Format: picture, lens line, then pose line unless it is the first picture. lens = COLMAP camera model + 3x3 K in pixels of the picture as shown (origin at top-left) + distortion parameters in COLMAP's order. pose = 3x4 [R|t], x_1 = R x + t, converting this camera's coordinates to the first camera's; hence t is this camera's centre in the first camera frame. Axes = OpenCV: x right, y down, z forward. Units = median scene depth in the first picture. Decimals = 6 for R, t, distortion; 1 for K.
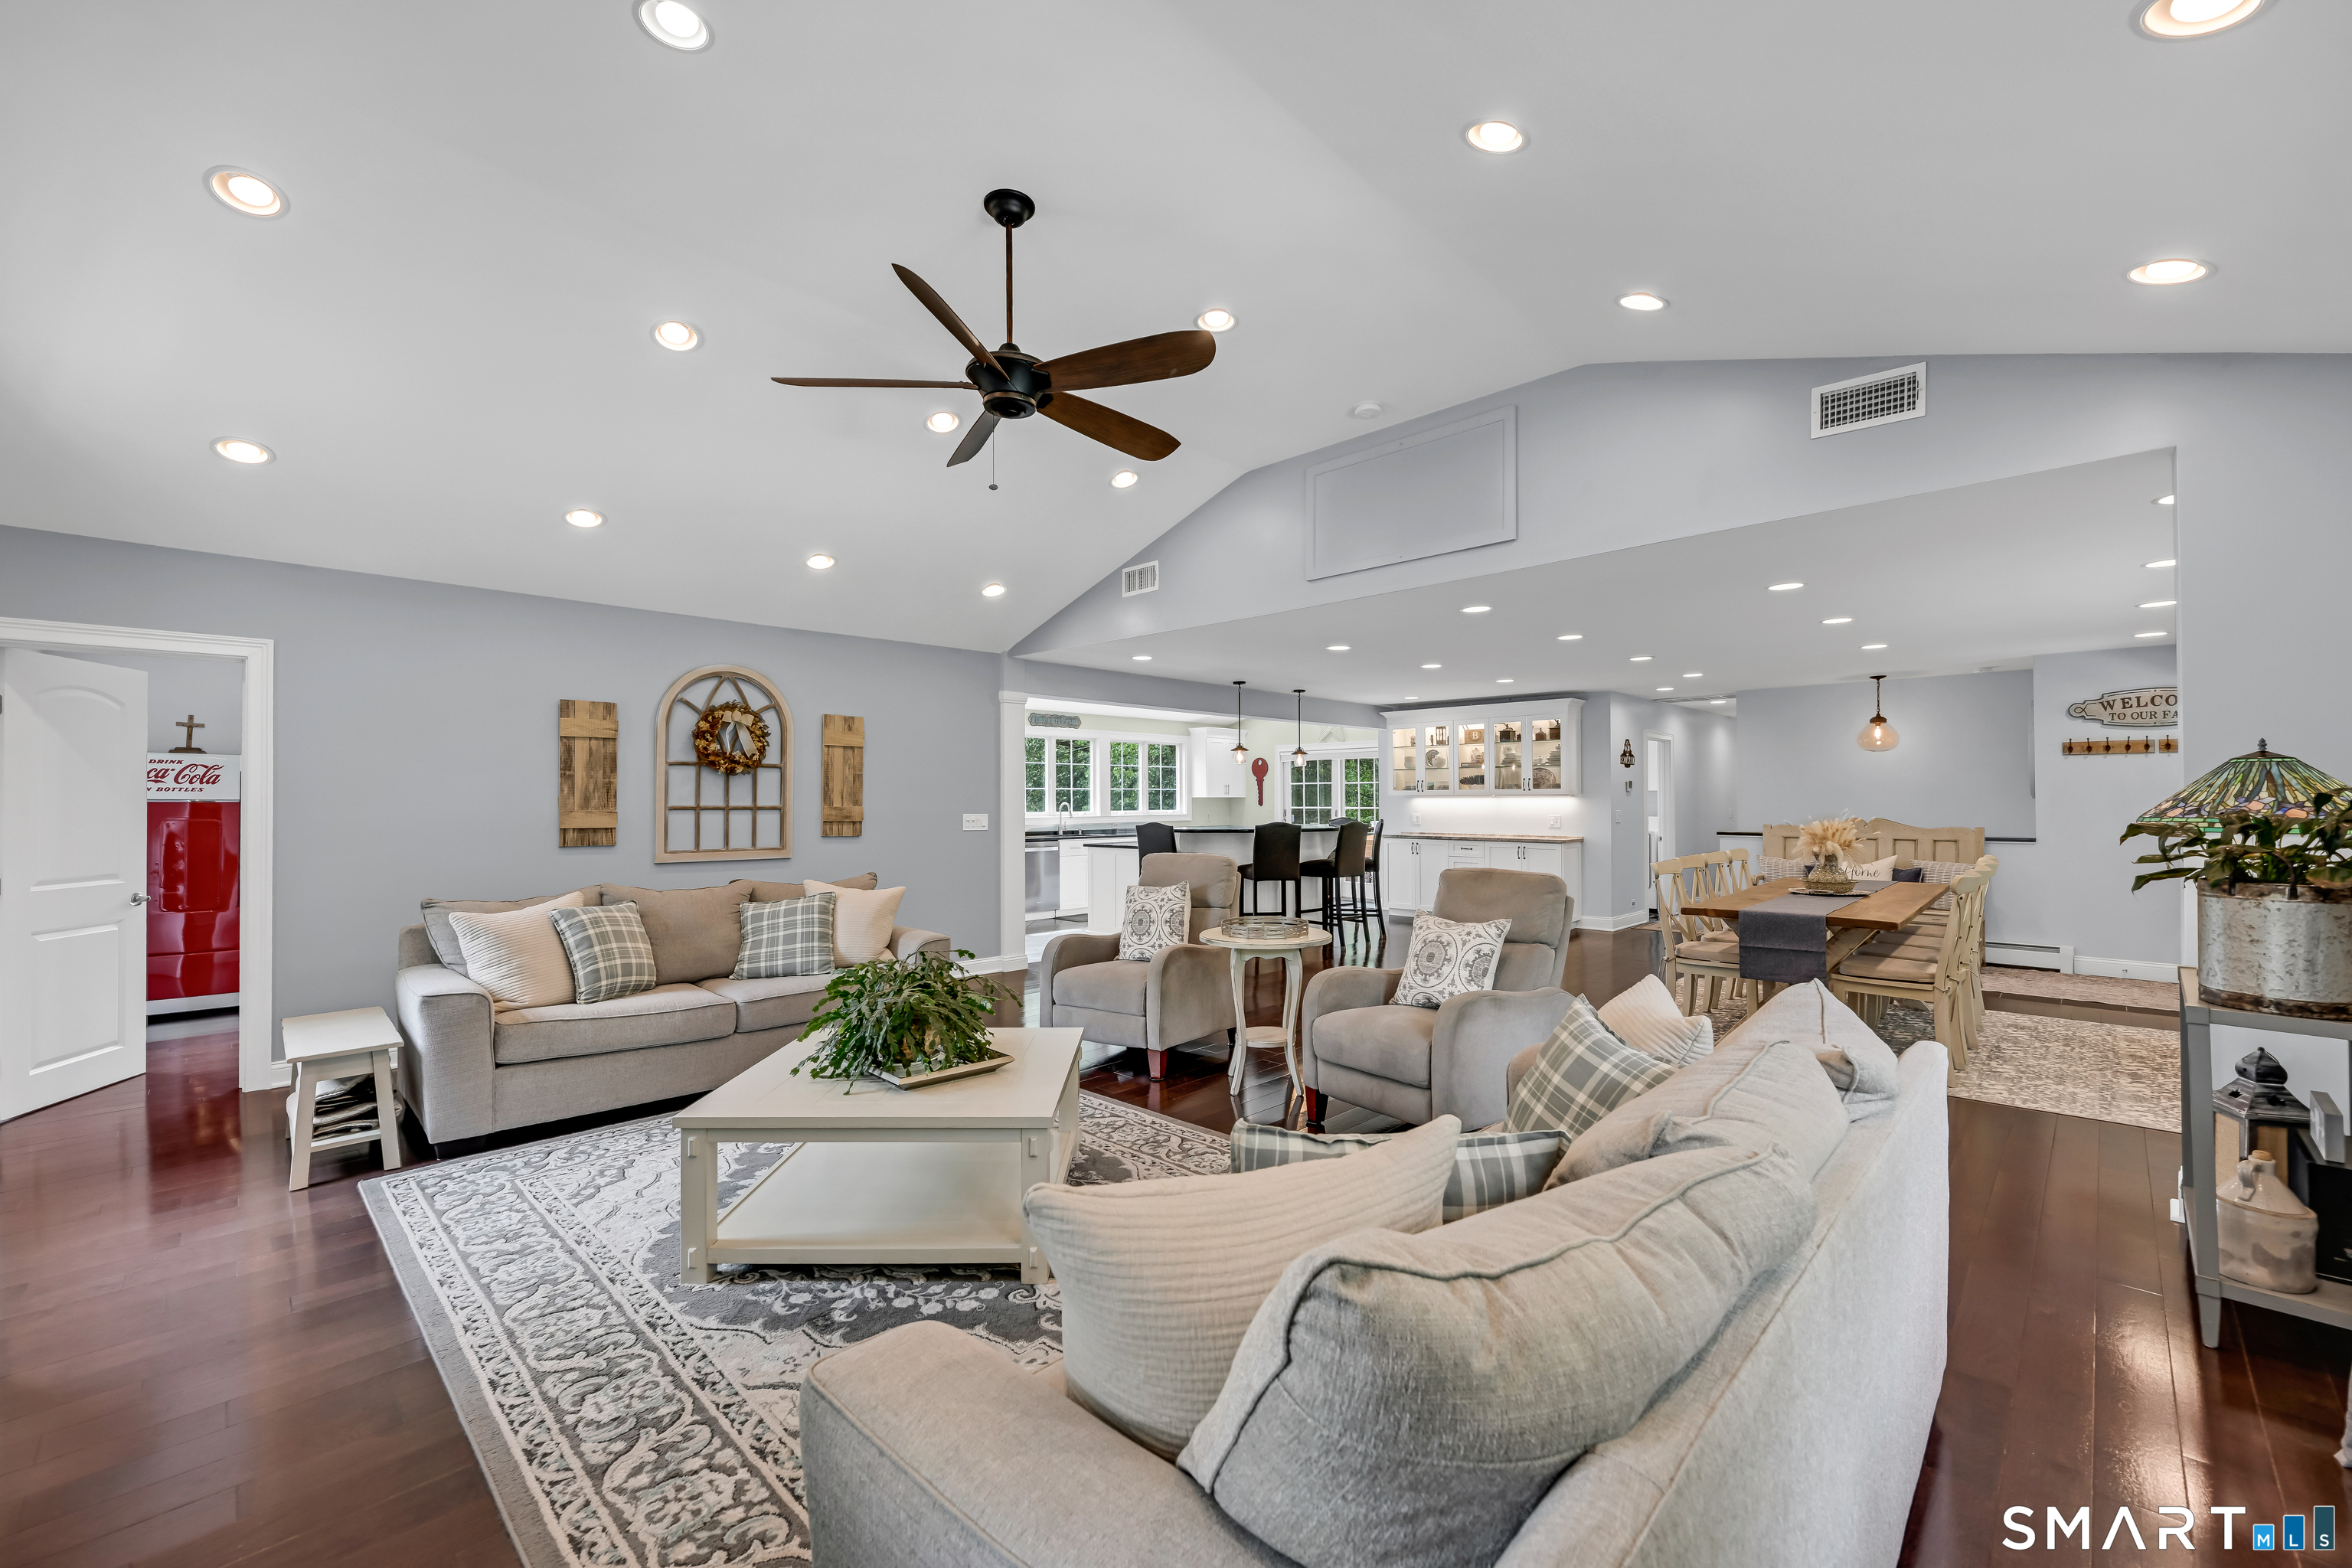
lens RADIAL K [[933.3, 0, 1178.6], [0, 933.3, 795.4], [0, 0, 1]] dist [0.003811, 0.000219]
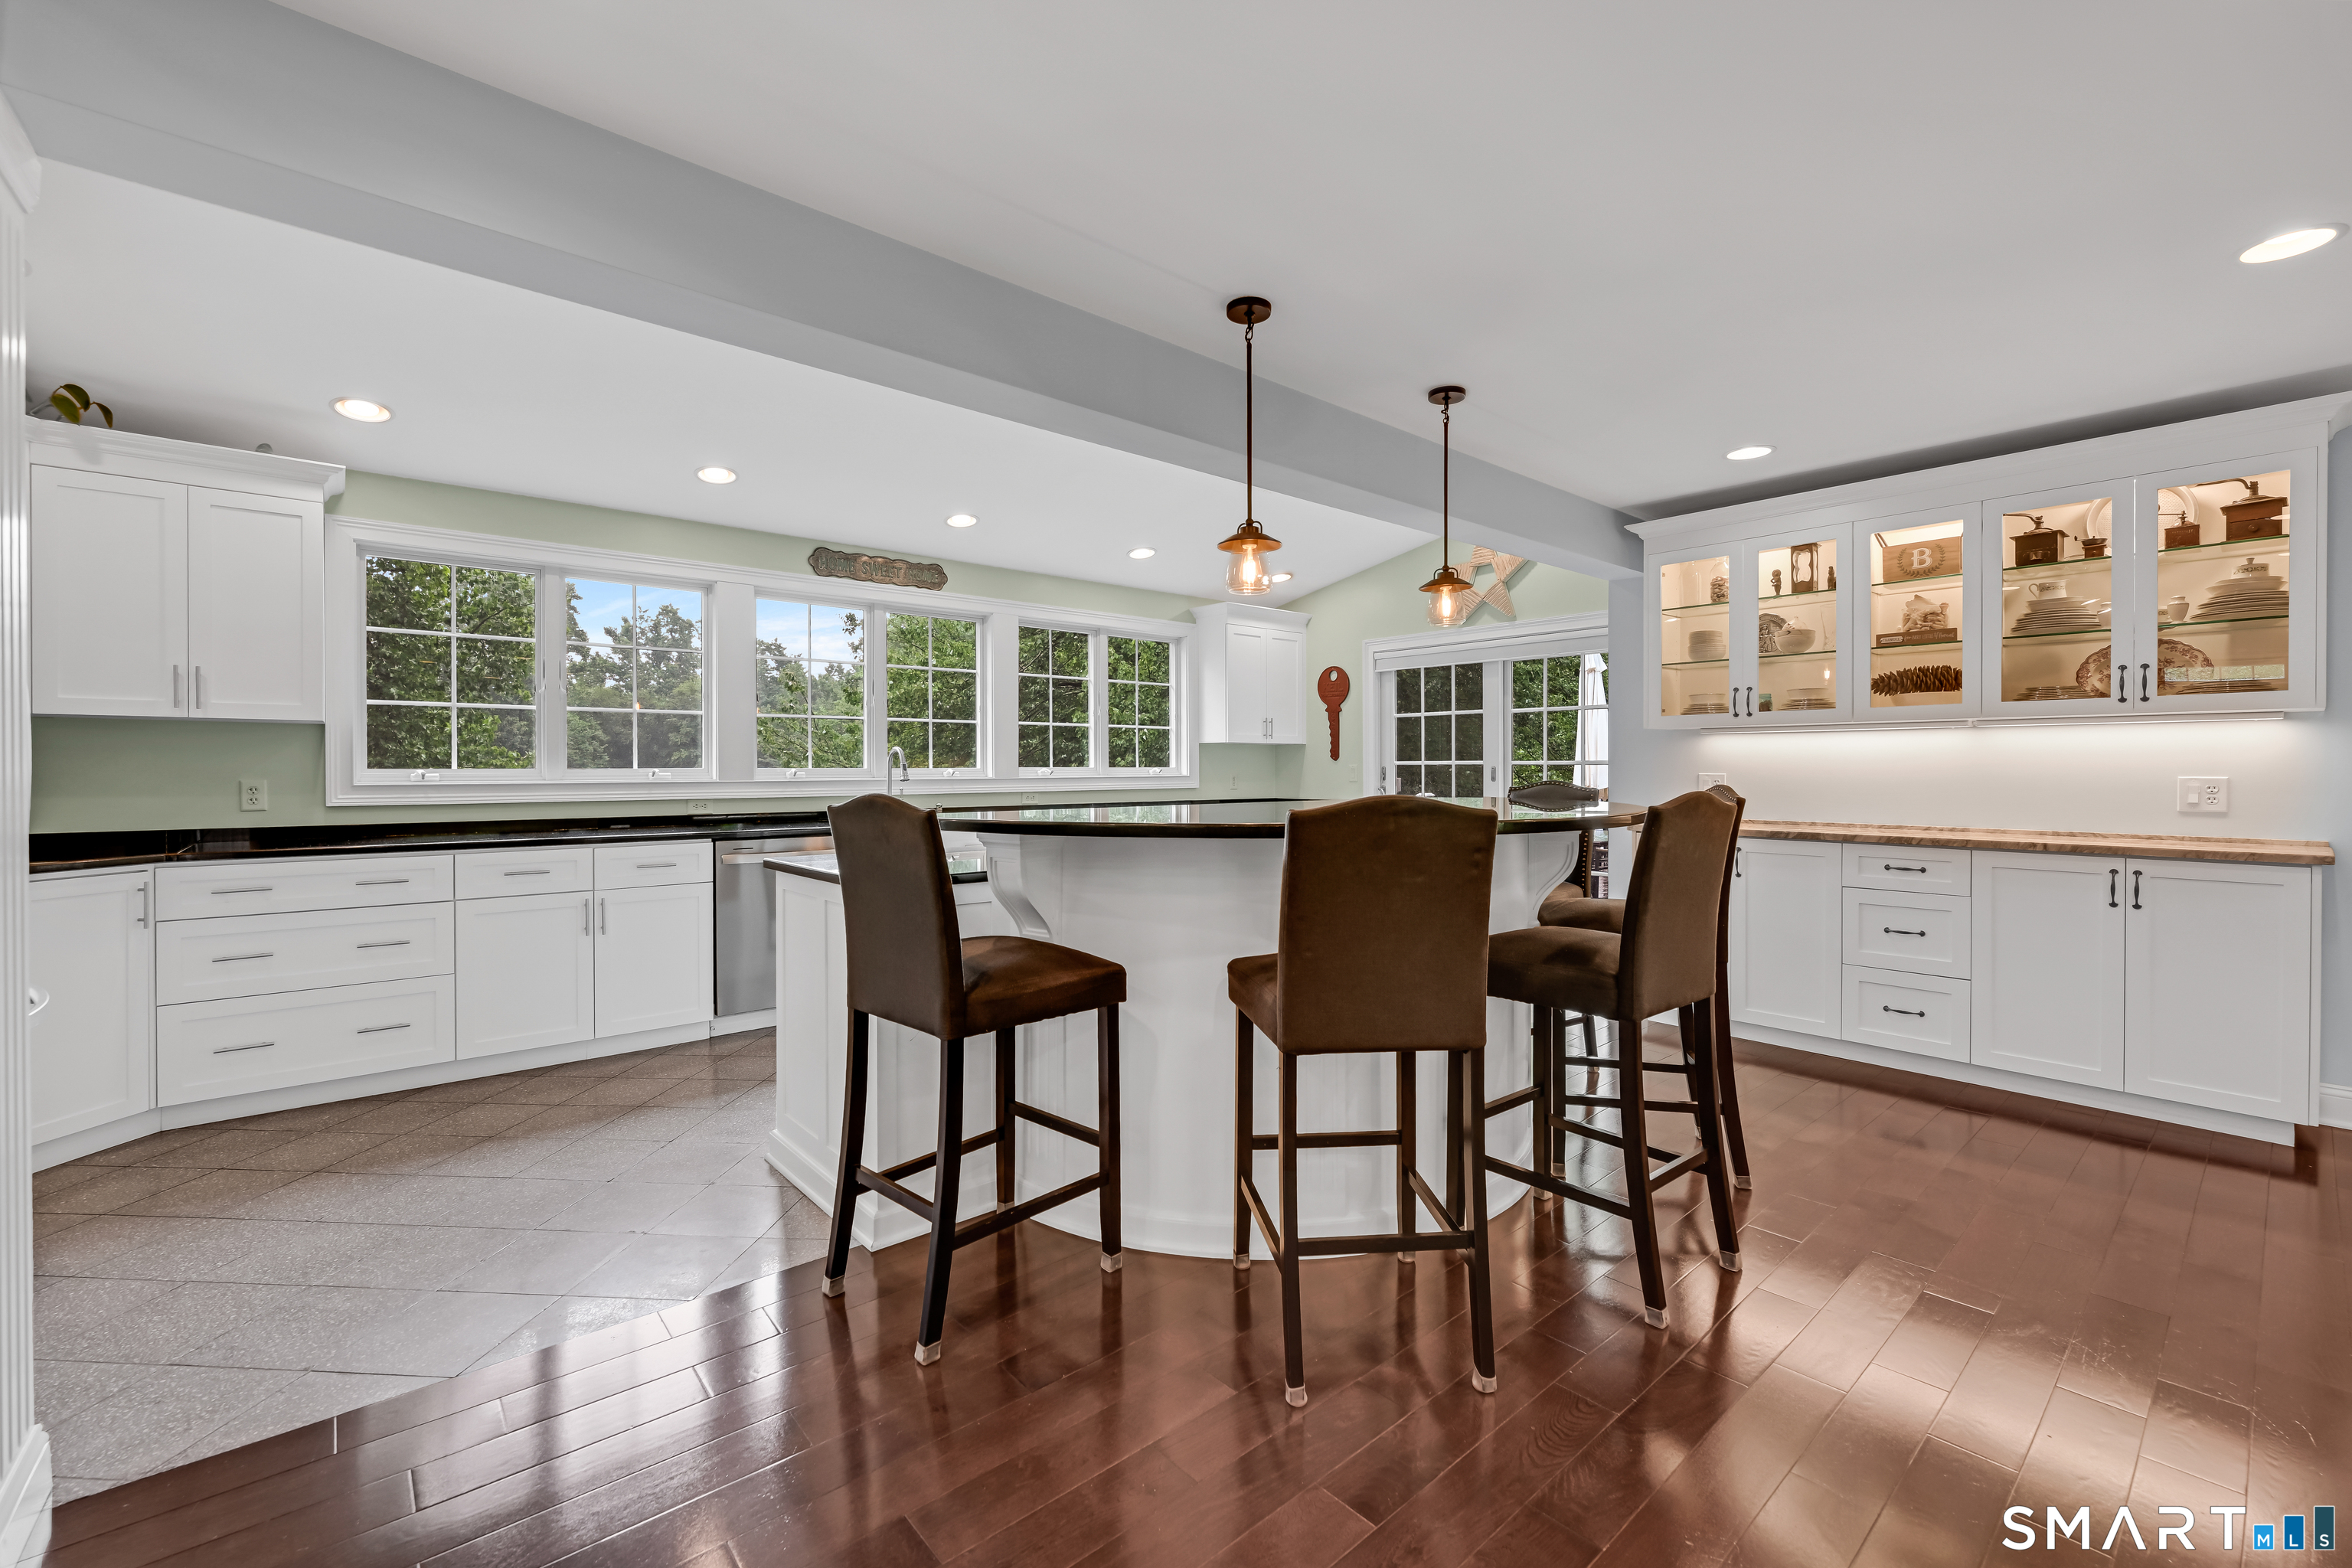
lens RADIAL K [[973.9, 0, 1169.7], [0, 973.9, 772.8], [0, 0, 1]] dist [0.002805, 0.000255]
pose [[0.996116, 0.004237, -0.087948, 0.057042], [-0.003403, 0.999948, 0.009622, 0.016982], [0.087984, -0.009285, 0.996079, 0.585213]]
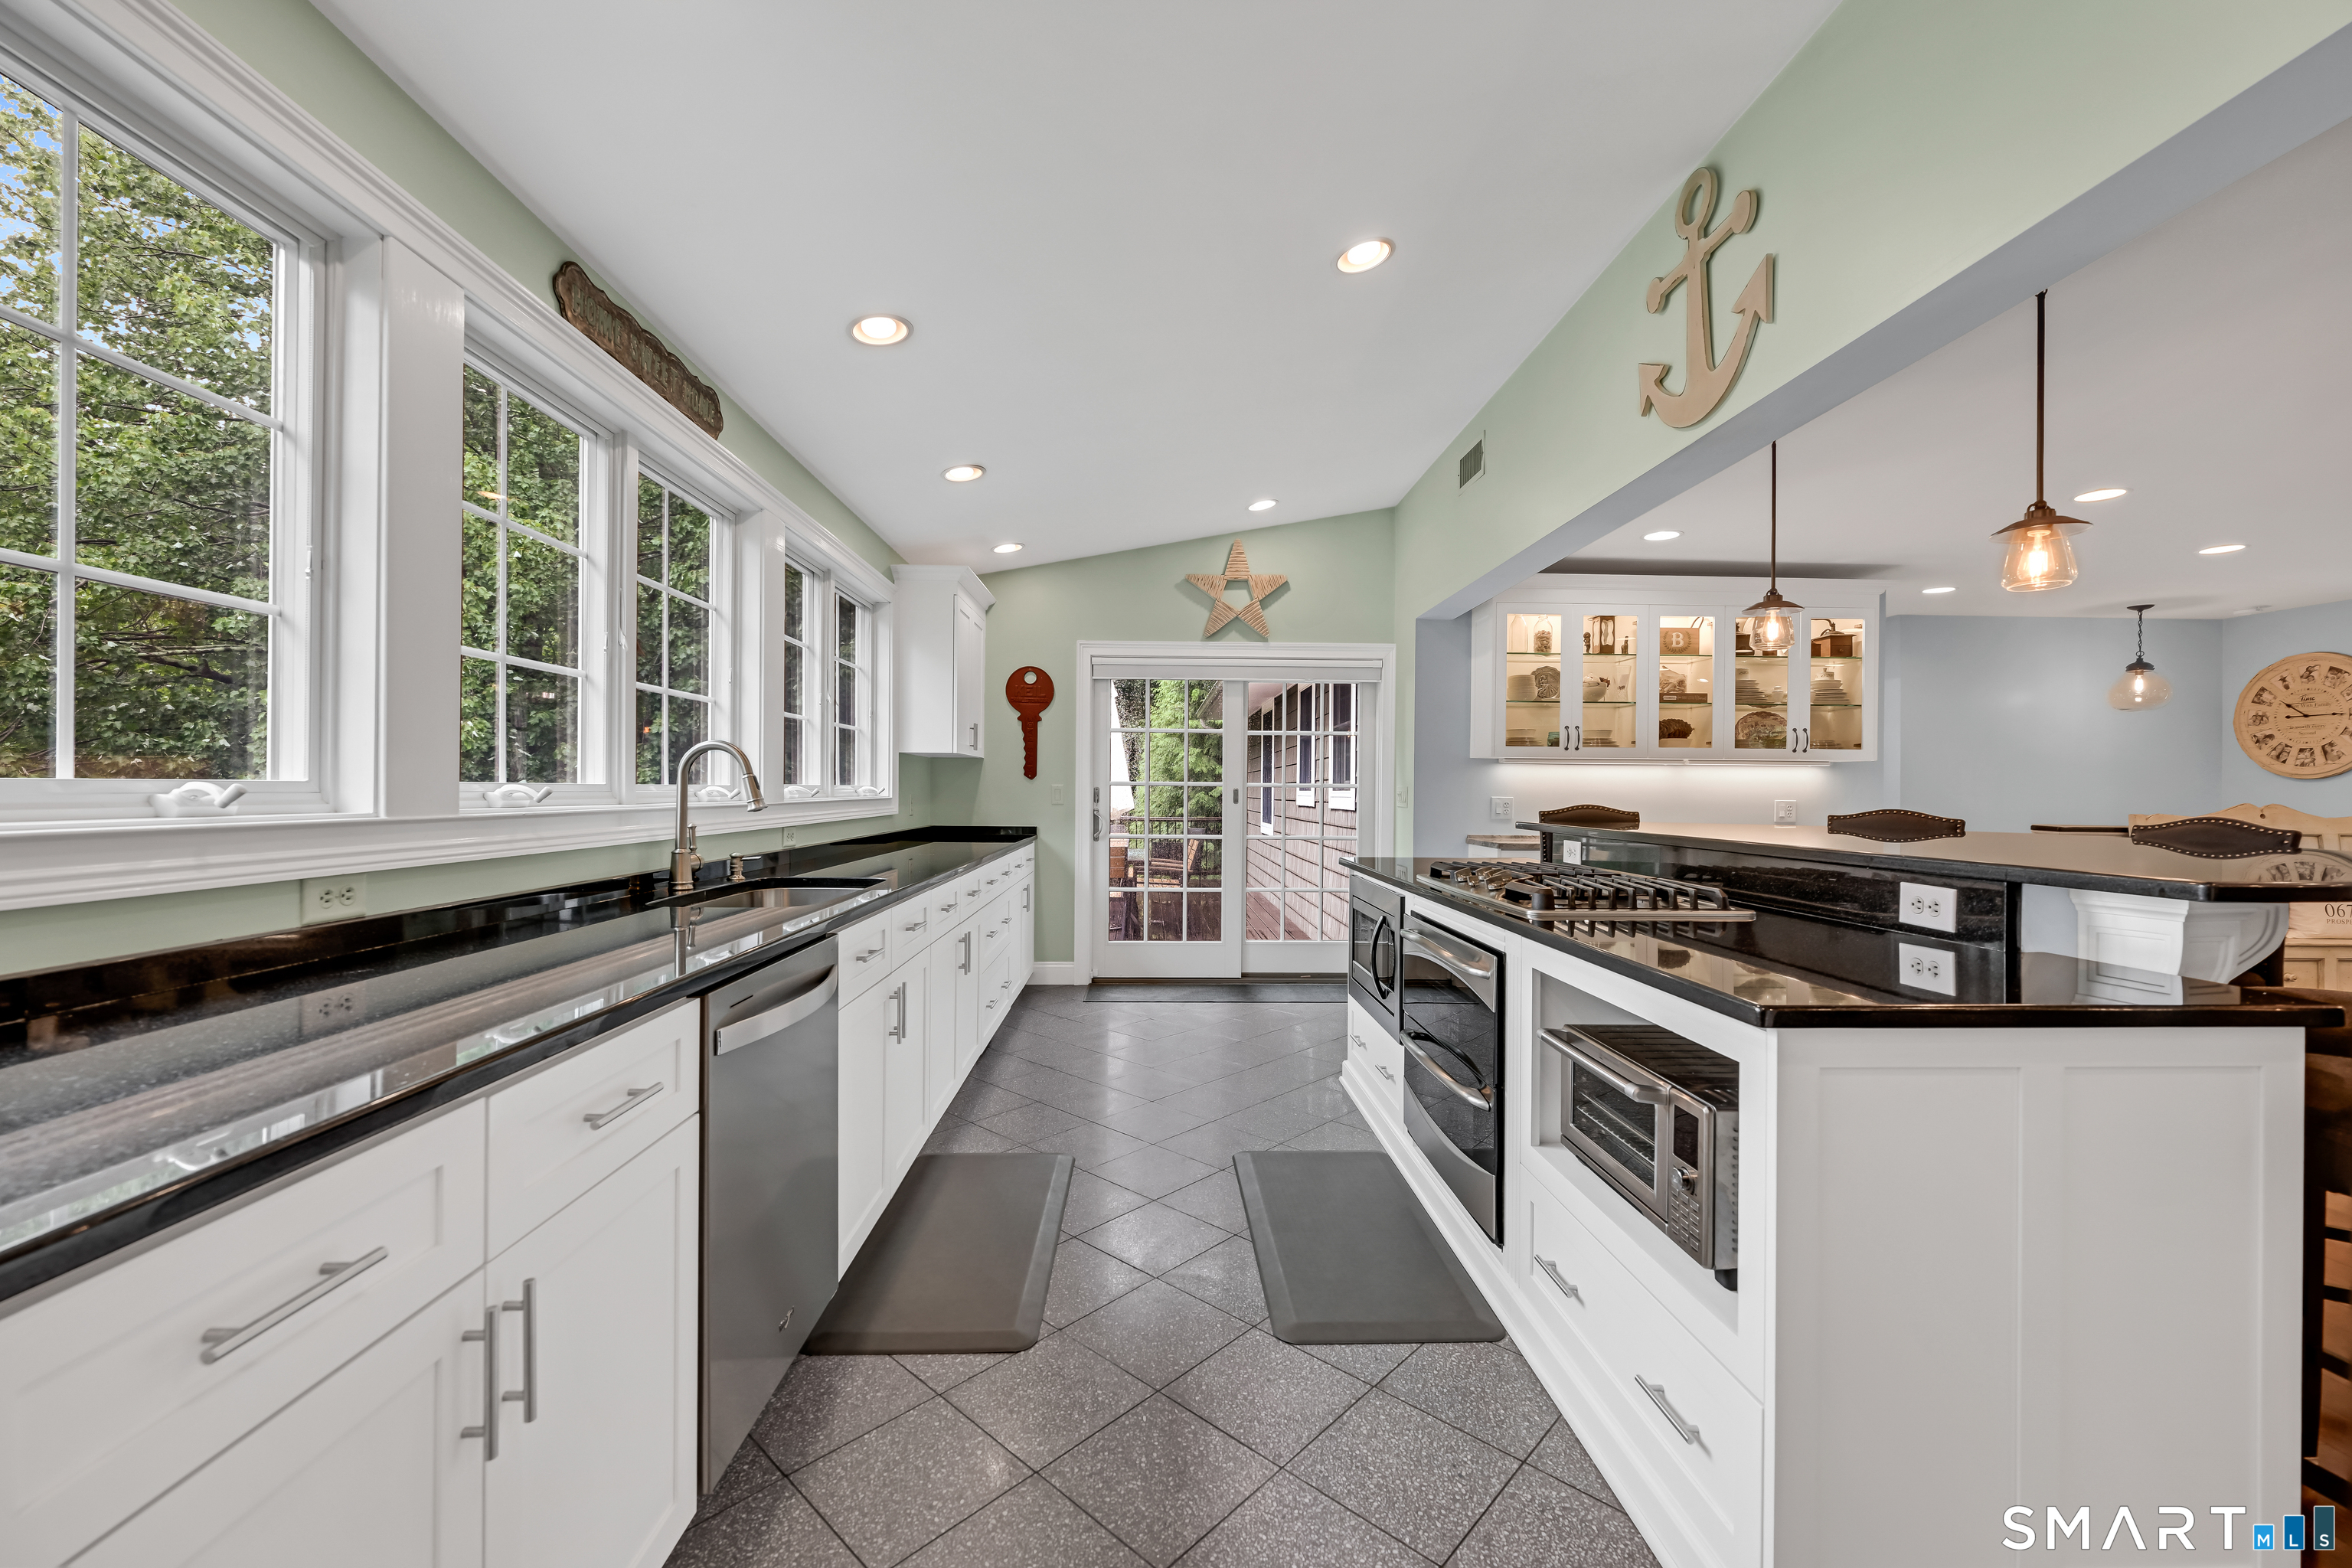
lens RADIAL K [[933.3, 0, 1173.7], [0, 933.3, 793.4], [0, 0, 1]] dist [0.003811, 0.000219]
pose [[0.688093, 0.007054, 0.725588, -0.228560], [-0.014338, 0.999890, 0.003876, 0.019477], [-0.725480, -0.013071, 0.688119, 0.840949]]
